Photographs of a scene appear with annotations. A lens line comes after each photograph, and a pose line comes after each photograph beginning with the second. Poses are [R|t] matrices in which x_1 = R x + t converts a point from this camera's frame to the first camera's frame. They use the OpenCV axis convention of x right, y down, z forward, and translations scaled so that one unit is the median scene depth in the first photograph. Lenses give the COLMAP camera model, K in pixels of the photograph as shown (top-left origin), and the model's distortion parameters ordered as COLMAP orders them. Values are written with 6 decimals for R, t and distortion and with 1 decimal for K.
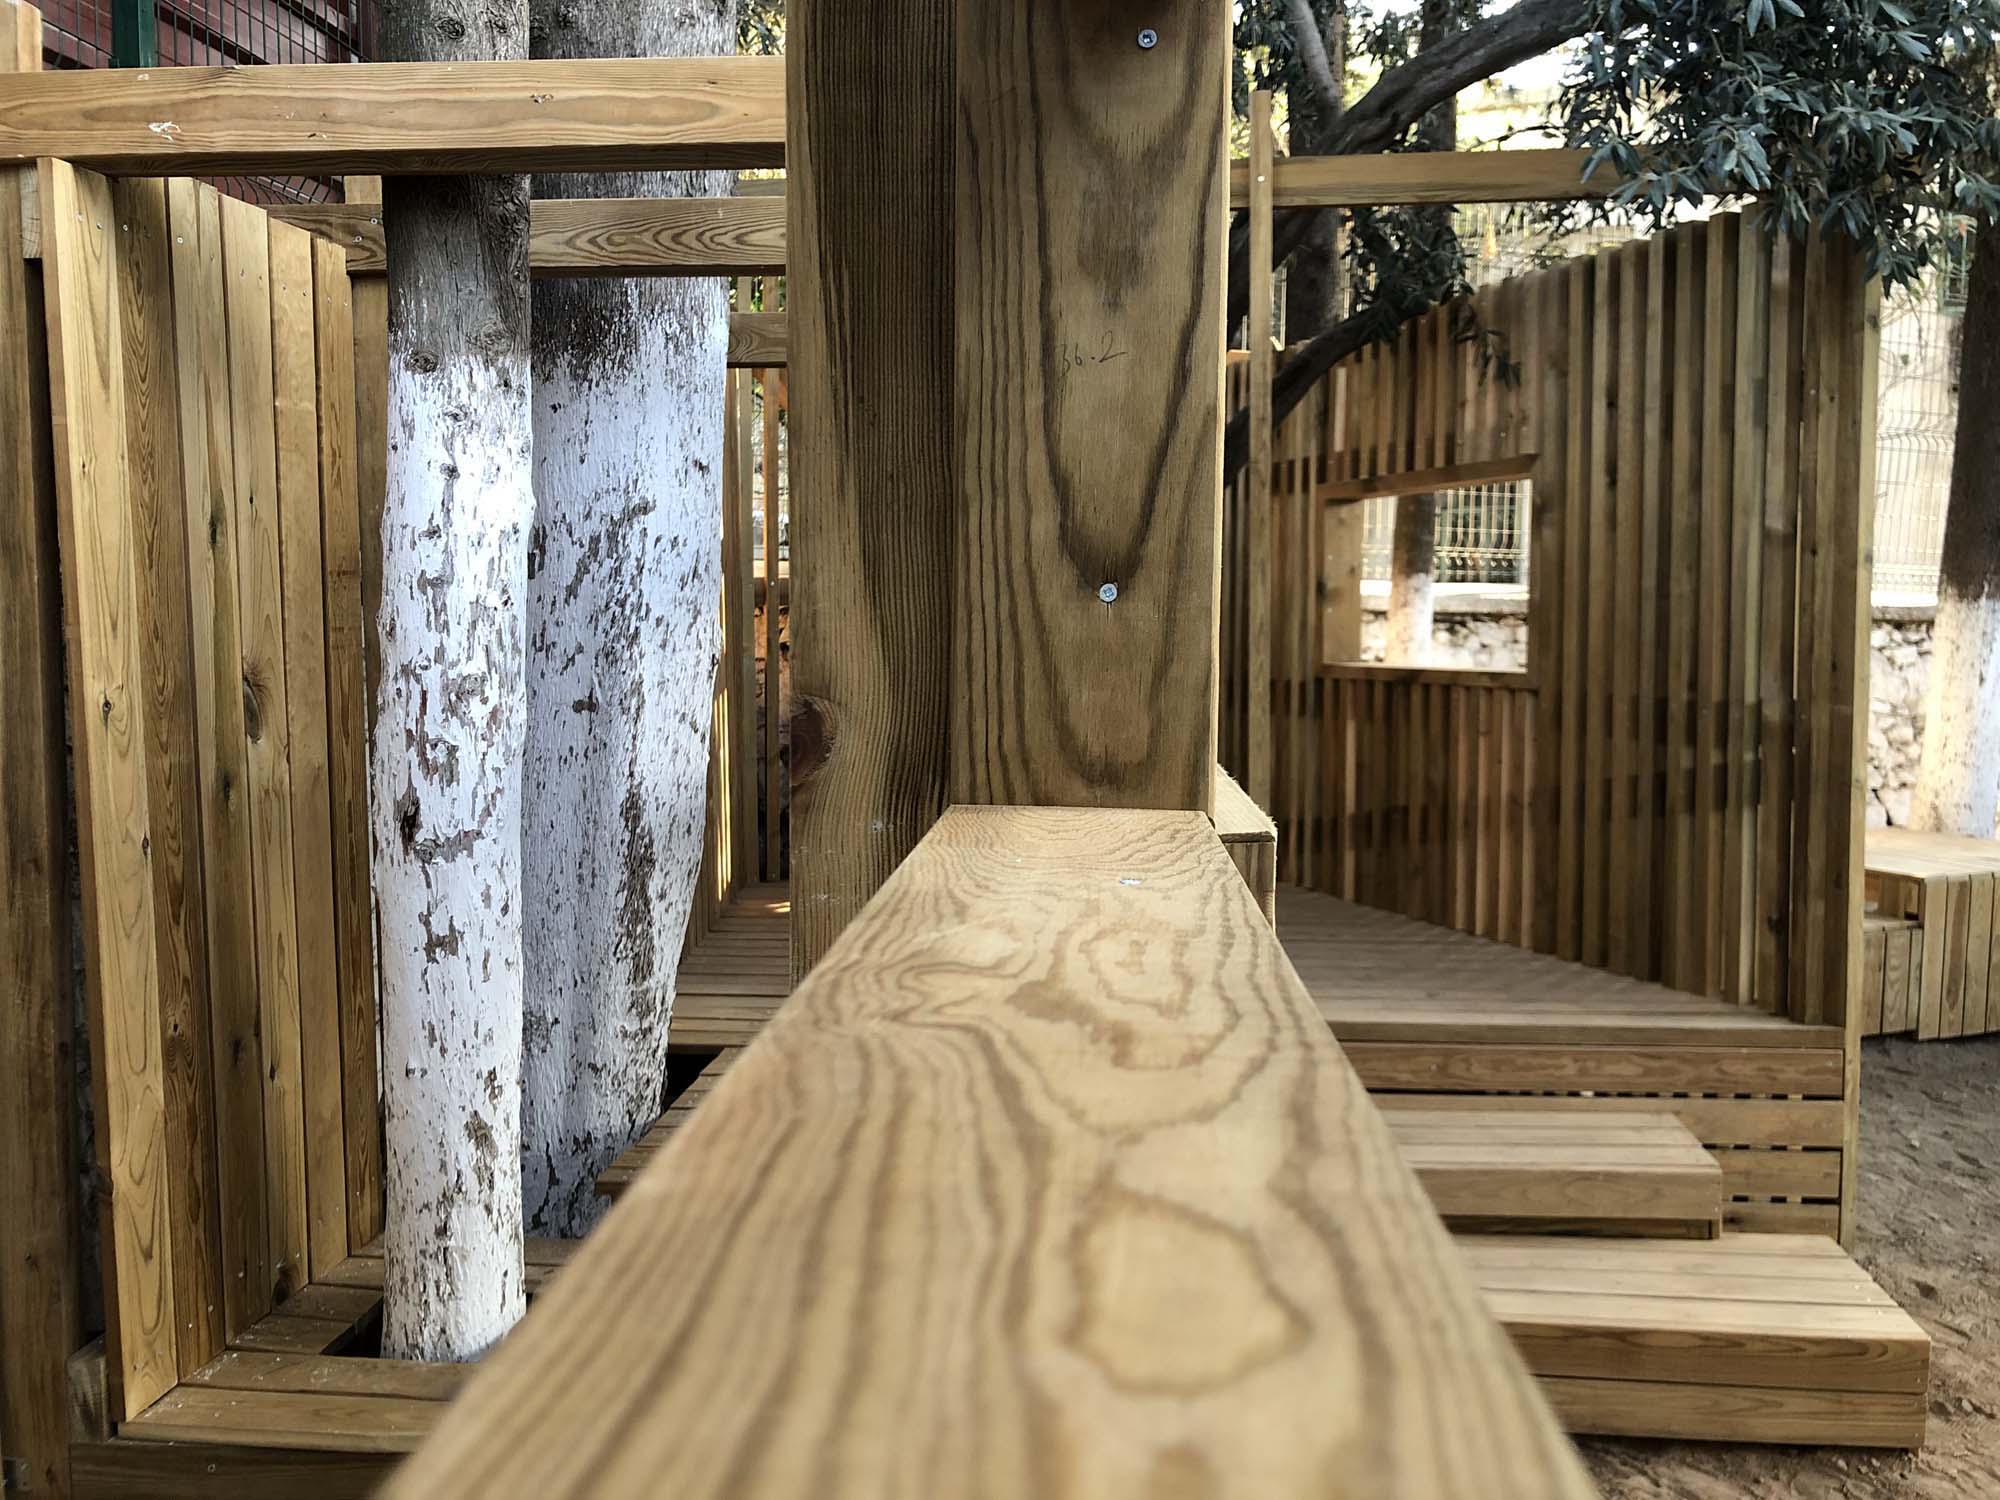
lens RADIAL K [[1641.3, 0, 994.4], [0, 1641.3, 746.7], [0, 0, 1]] dist [0.007858, 0.004655]
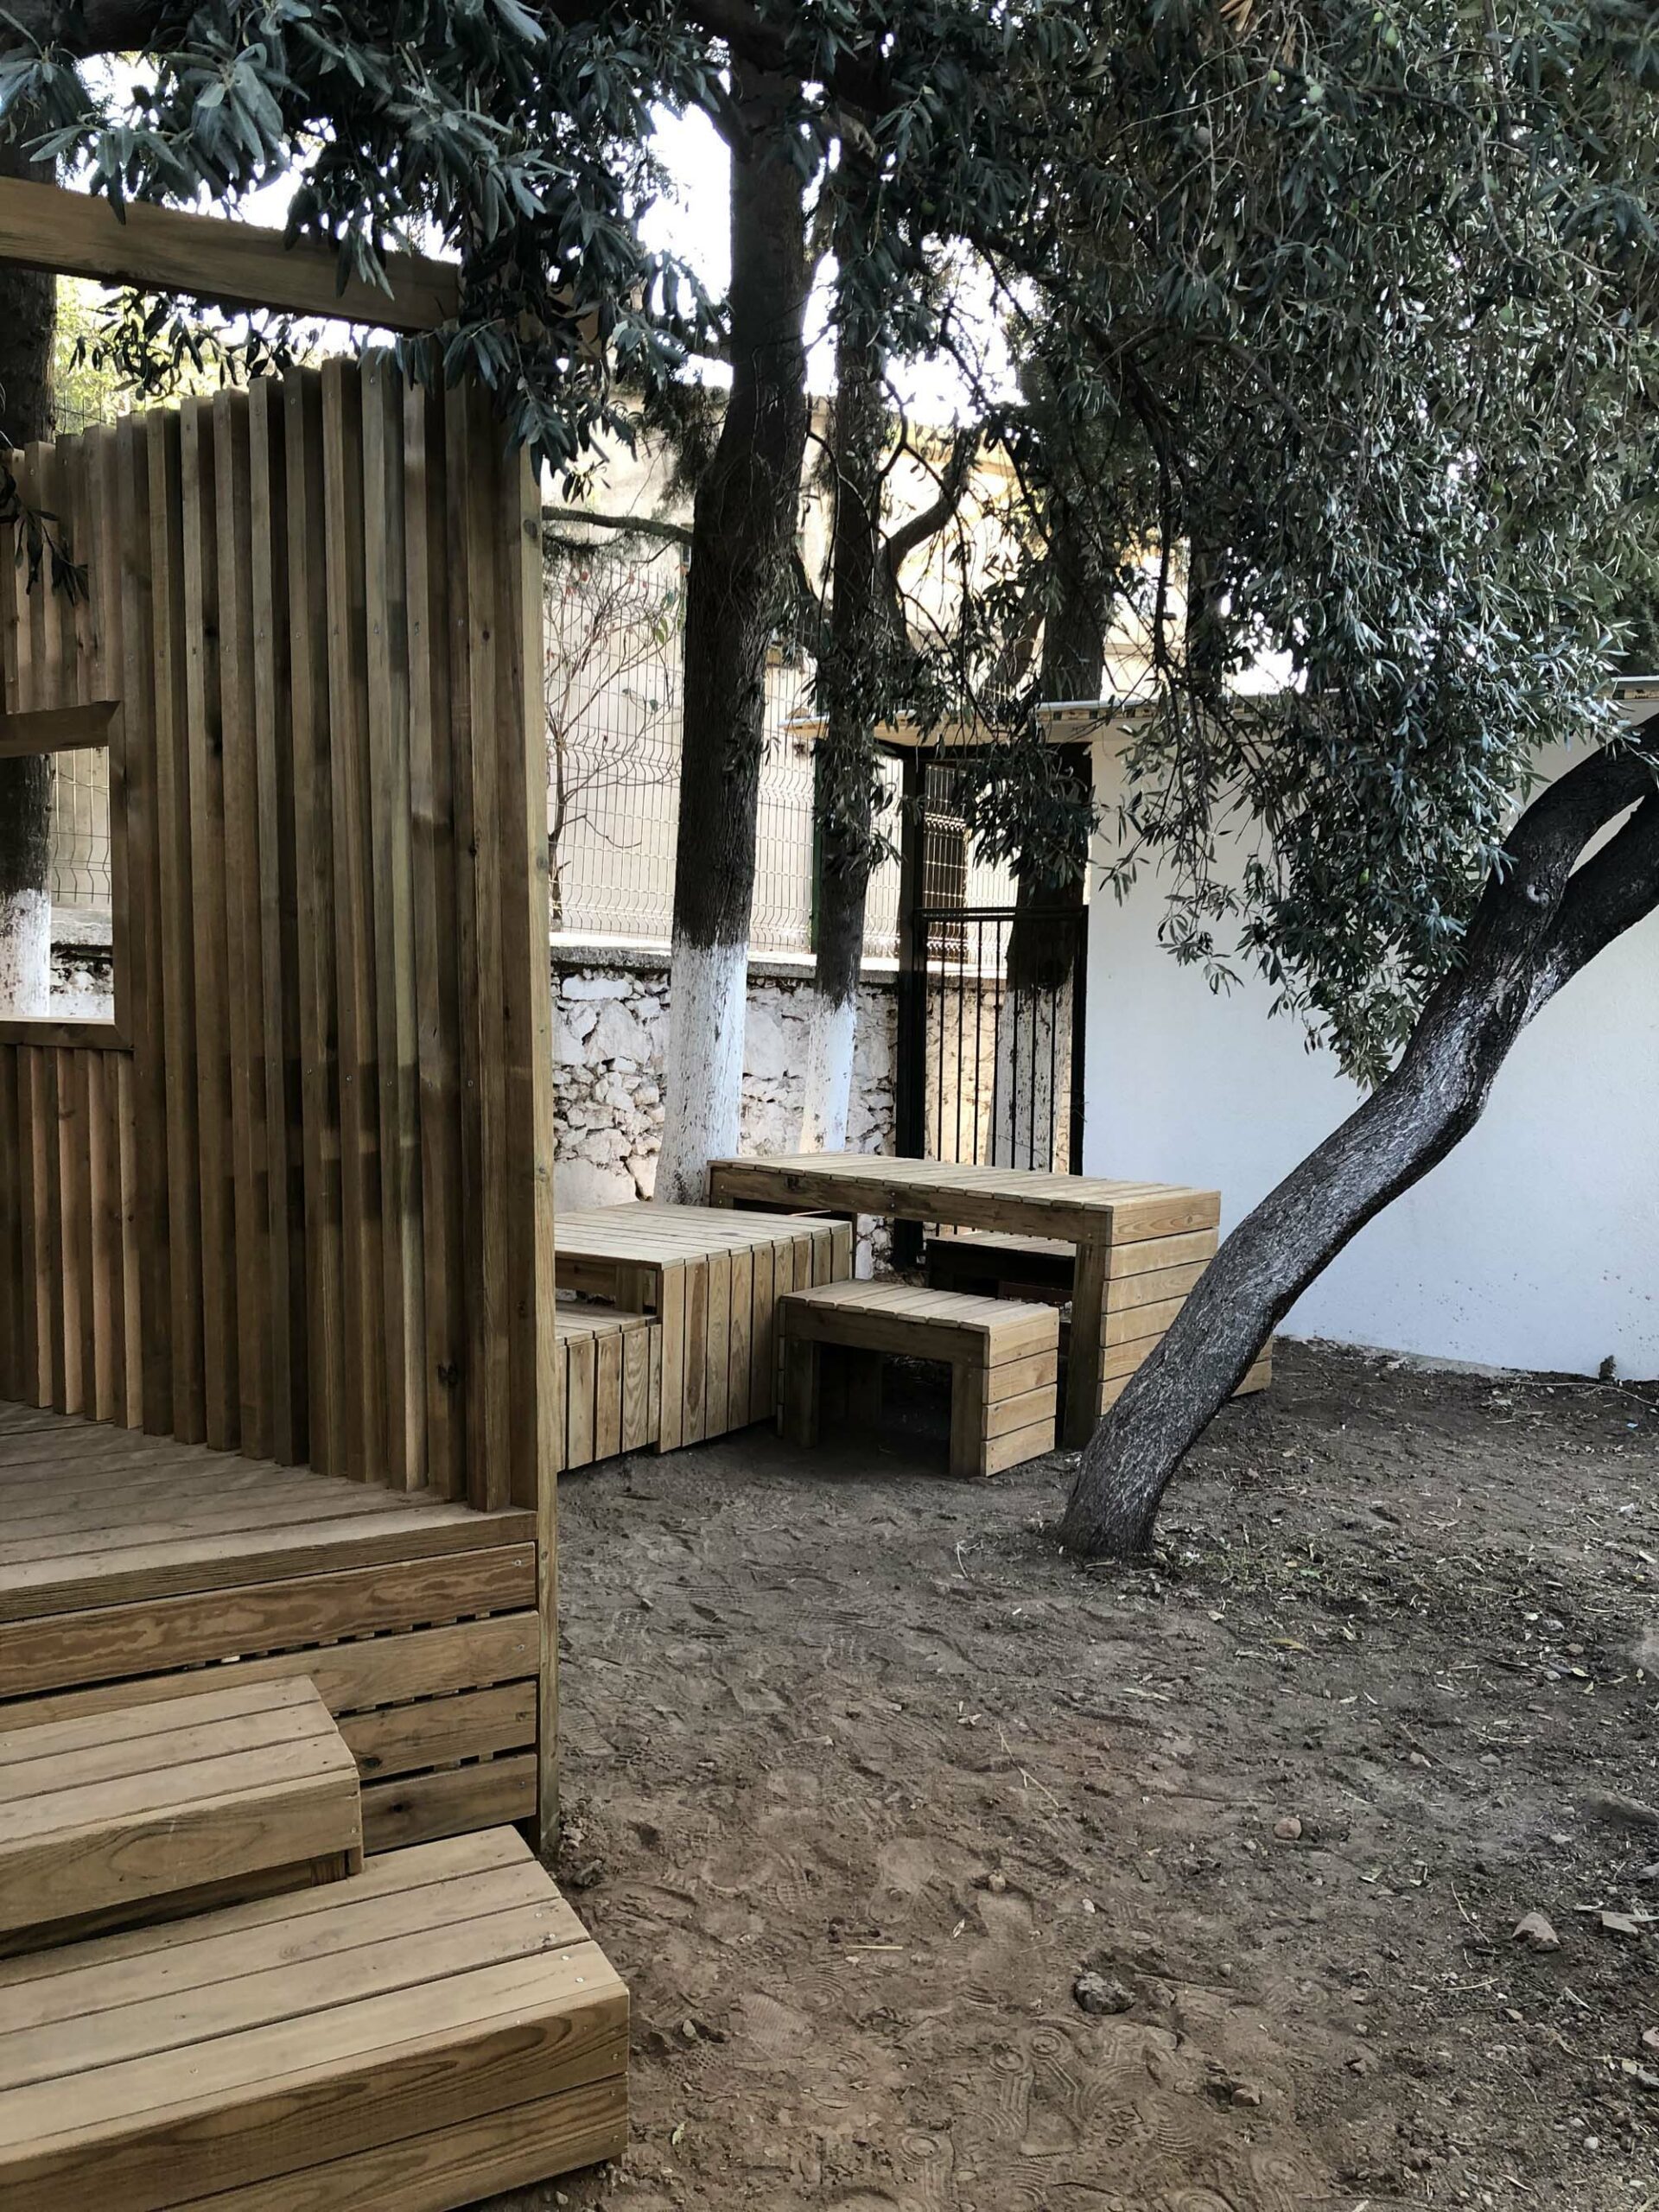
lens RADIAL K [[1798.3, 0, 828.3], [0, 1798.3, 1122.6], [0, 0, 1]] dist [0.071582, -0.165180]
pose [[0.832646, -0.034694, 0.552718, 0.230010], [0.032215, 0.999380, 0.014201, -0.008761], [-0.552868, 0.005981, 0.833247, 0.320034]]
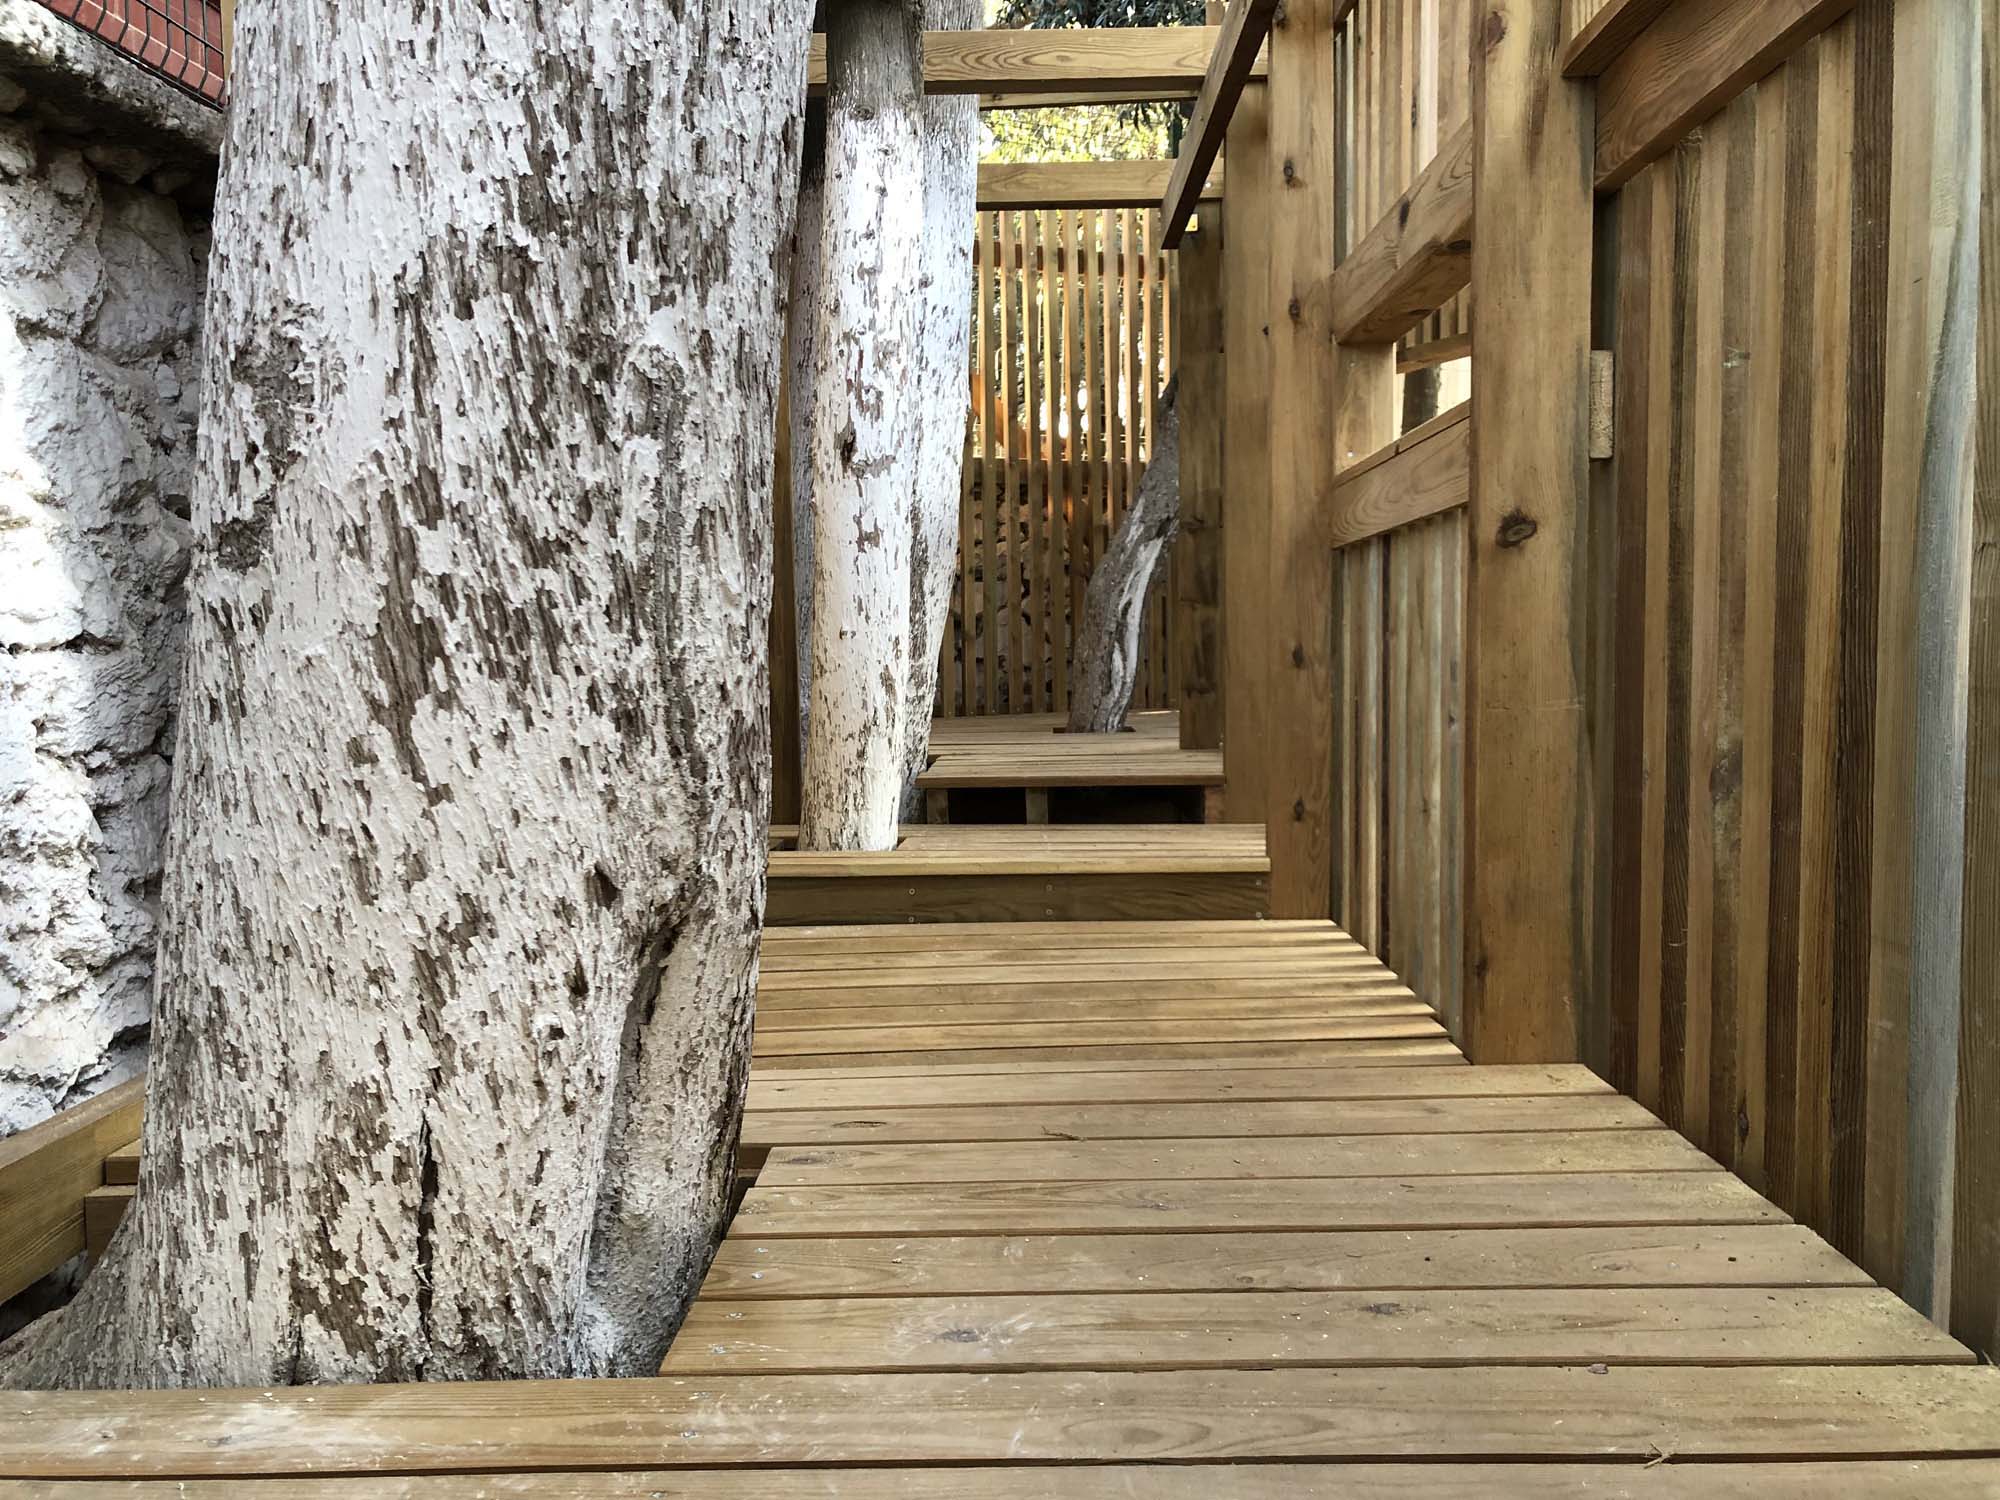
lens RADIAL K [[1631.8, 0, 1008.6], [0, 1631.8, 742.4], [0, 0, 1]] dist [0.165211, -0.525781]
pose [[0.998219, -0.020244, 0.056110, -0.214632], [0.021355, 0.999586, -0.019274, 0.233044], [-0.055697, 0.020438, 0.998239, -0.289427]]
